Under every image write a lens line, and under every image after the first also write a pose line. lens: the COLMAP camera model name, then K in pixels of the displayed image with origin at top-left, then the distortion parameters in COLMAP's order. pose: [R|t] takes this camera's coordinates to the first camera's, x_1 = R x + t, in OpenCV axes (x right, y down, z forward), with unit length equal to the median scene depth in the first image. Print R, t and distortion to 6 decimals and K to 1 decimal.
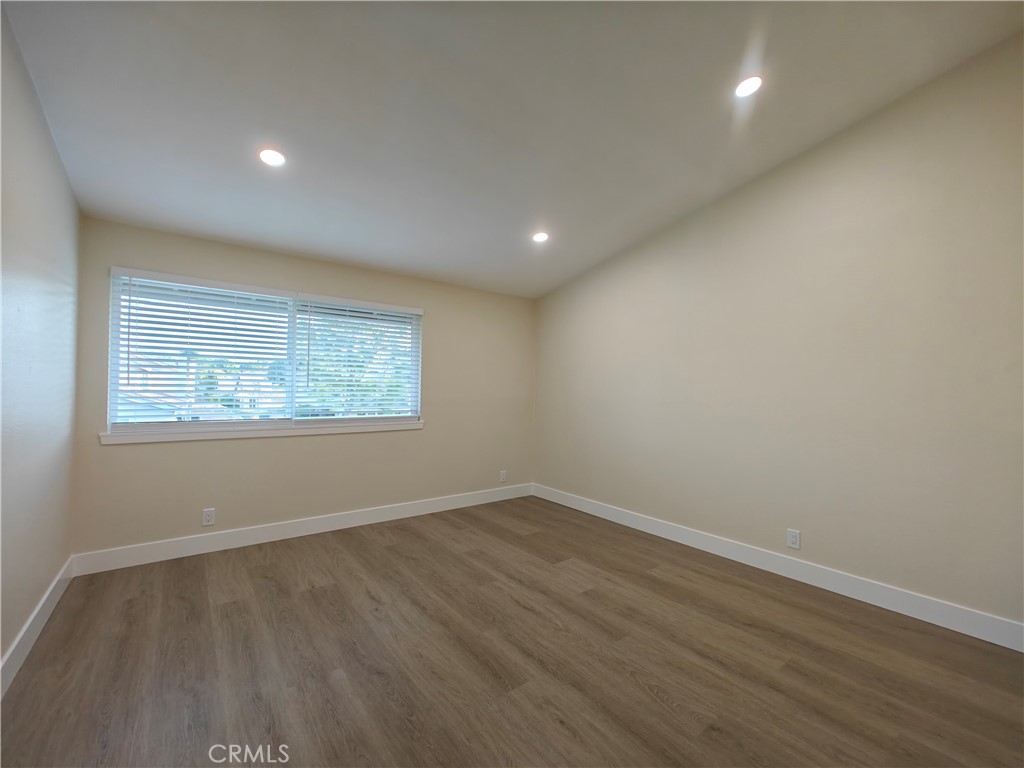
lens RADIAL K [[435.5, 0, 513.9], [0, 435.5, 380.0], [0, 0, 1]] dist [0.000457, 0.000543]
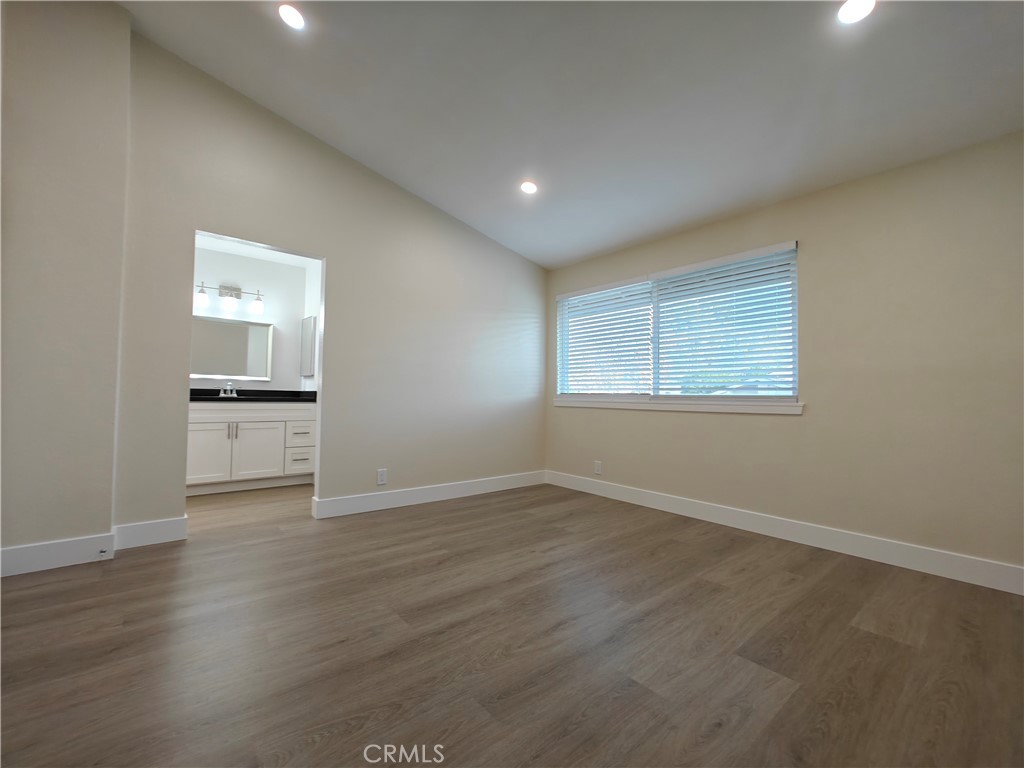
lens RADIAL K [[435.5, 0, 513.9], [0, 435.5, 380.0], [0, 0, 1]] dist [0.000457, 0.000543]
pose [[0.026295, -0.059311, -0.997893, 0.697836], [0.000234, 0.998239, -0.059326, 0.151935], [0.999654, 0.001327, 0.026263, 0.830242]]
